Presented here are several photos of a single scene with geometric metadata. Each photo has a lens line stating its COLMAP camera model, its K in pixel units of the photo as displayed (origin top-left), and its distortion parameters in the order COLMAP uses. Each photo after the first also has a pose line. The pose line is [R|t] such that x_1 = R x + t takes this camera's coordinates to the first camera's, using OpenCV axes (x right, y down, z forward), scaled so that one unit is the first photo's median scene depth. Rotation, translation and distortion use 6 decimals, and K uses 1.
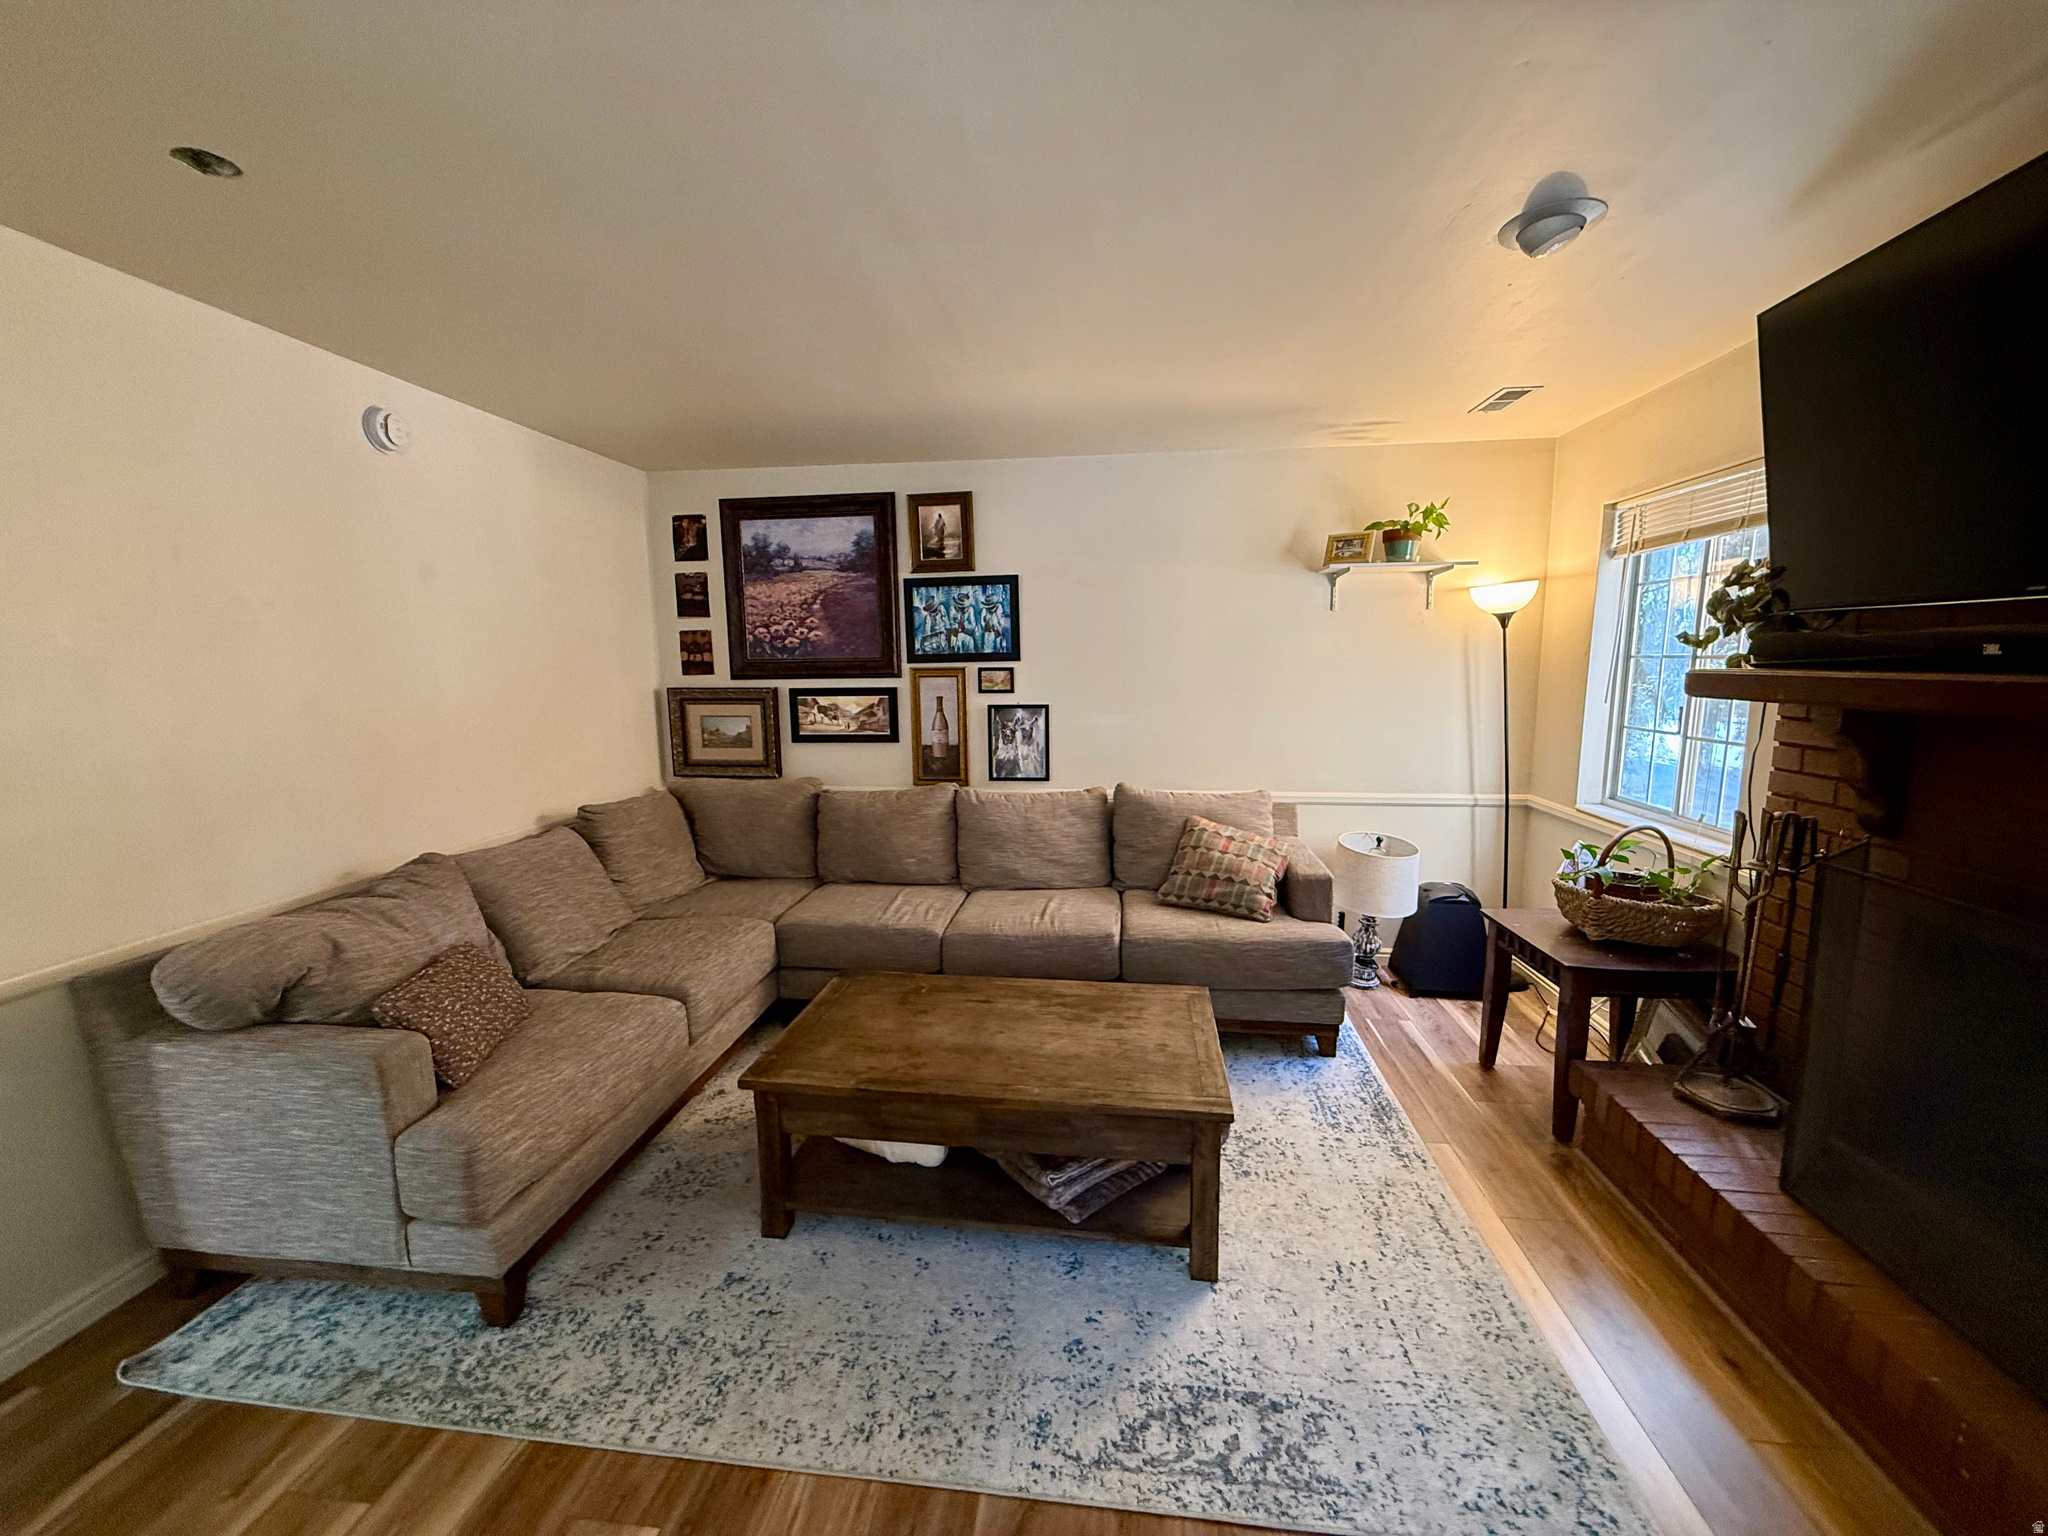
lens RADIAL K [[813.3, 0, 1024.5], [0, 813.3, 769.9], [0, 0, 1]] dist [0.001464, -0.000507]
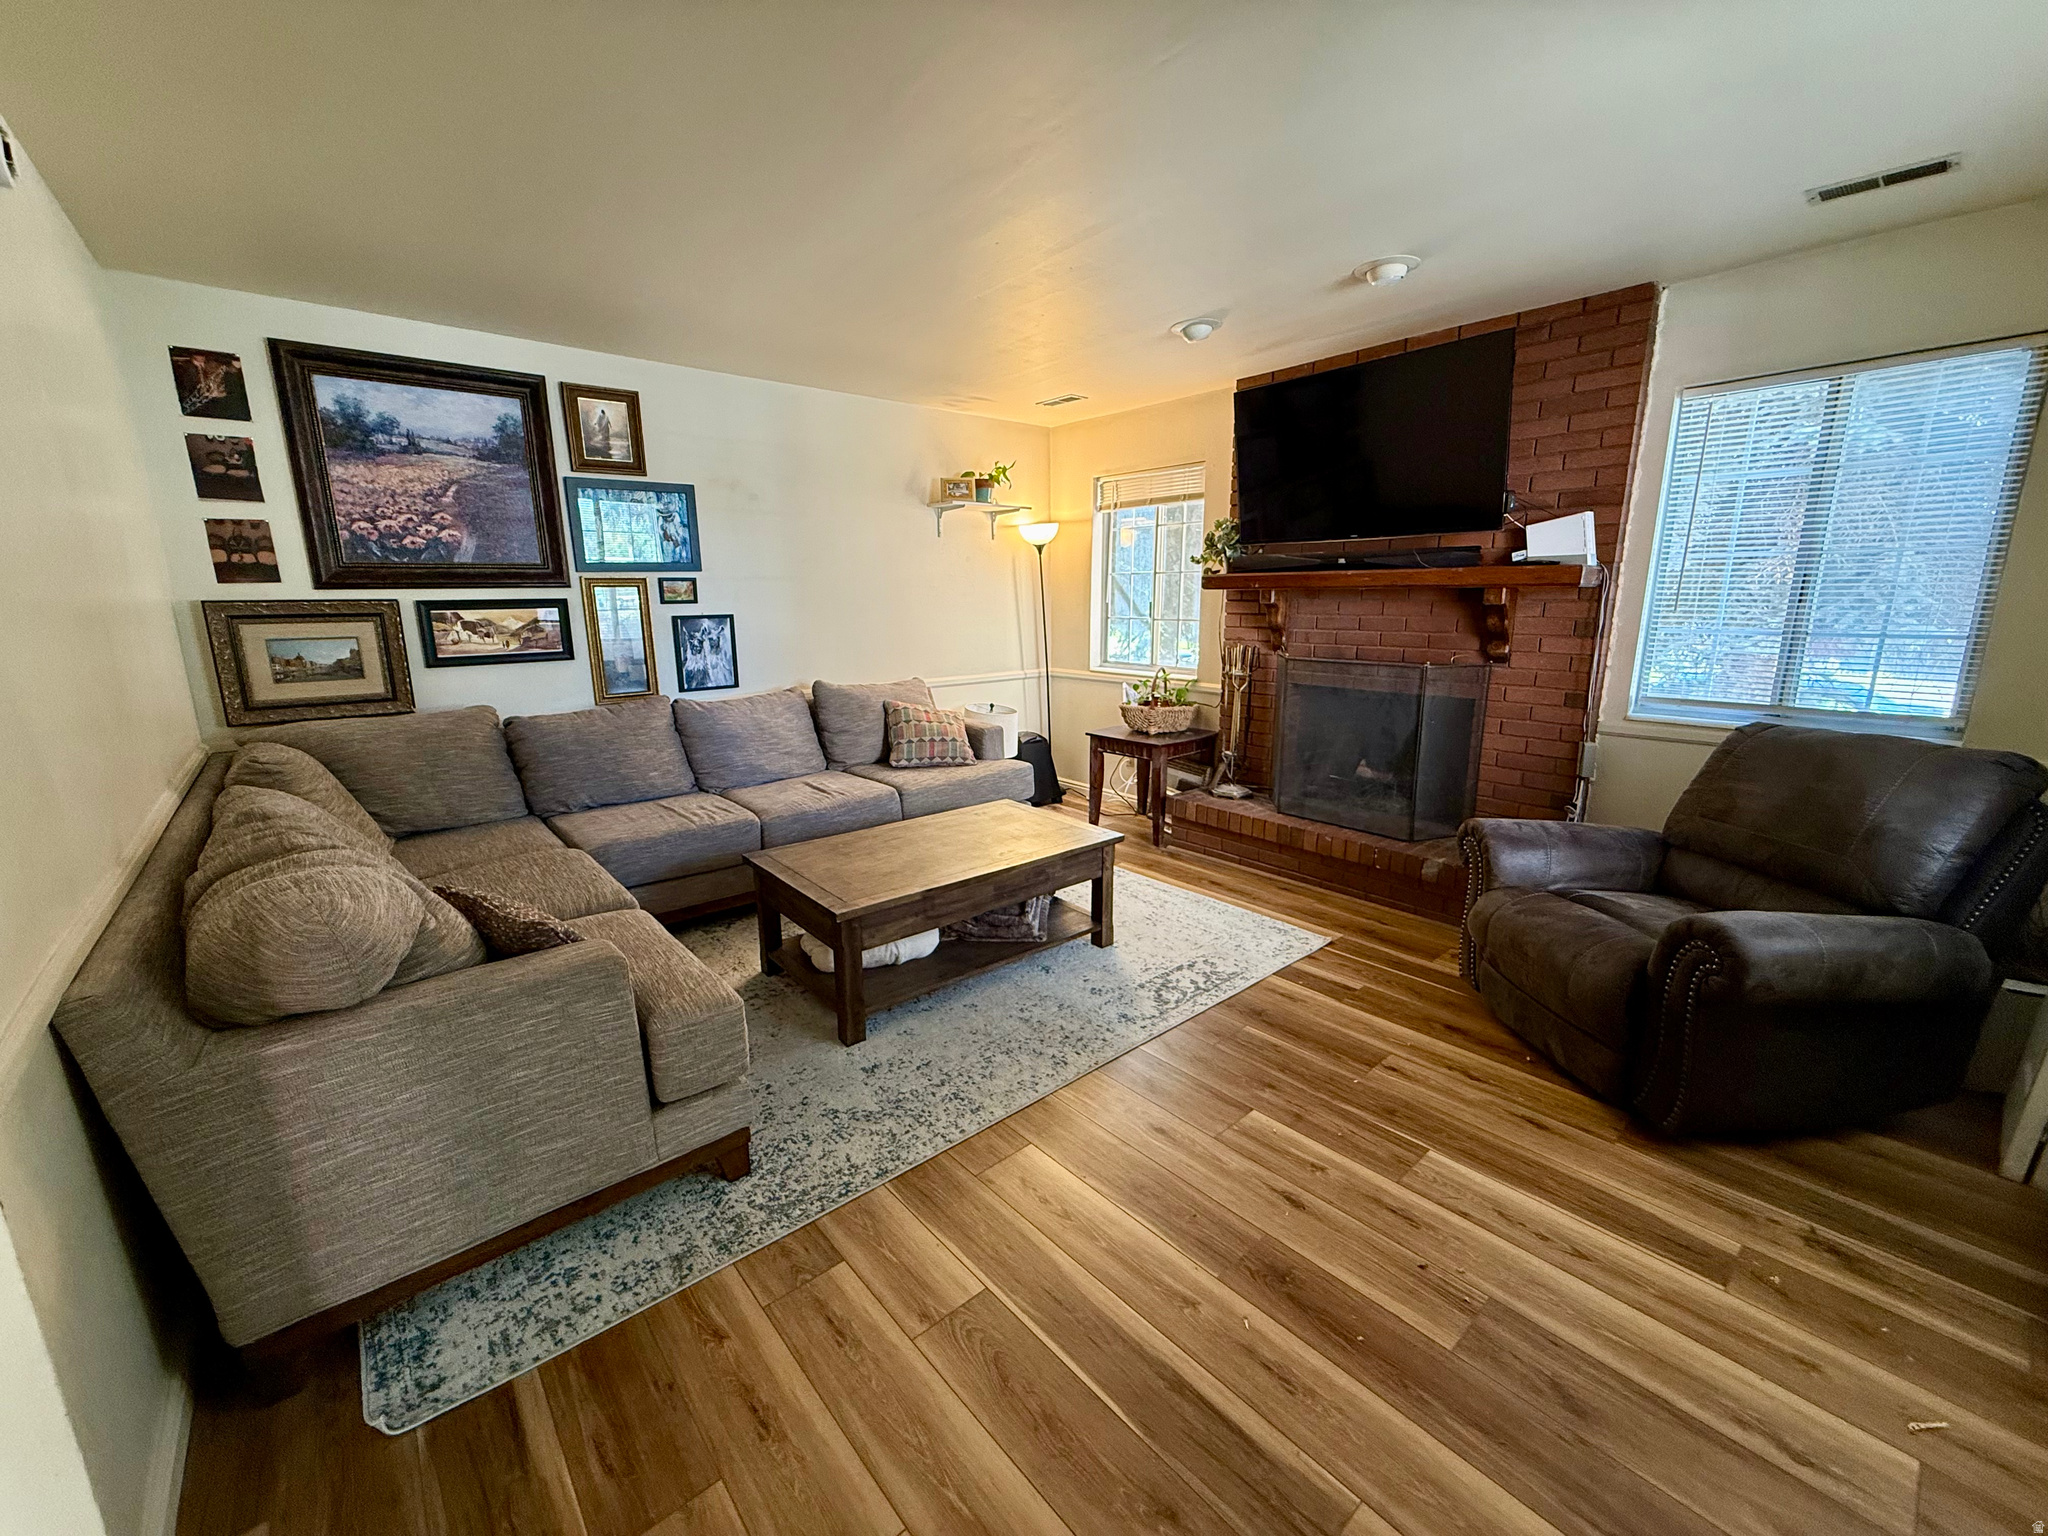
lens RADIAL K [[813.3, 0, 1017.8], [0, 813.3, 769.8], [0, 0, 1]] dist [0.001464, -0.000507]
pose [[0.675861, -0.153663, 0.720832, -0.507136], [0.102606, 0.988118, 0.114436, 0.035977], [-0.729852, -0.003381, 0.683597, 0.008037]]
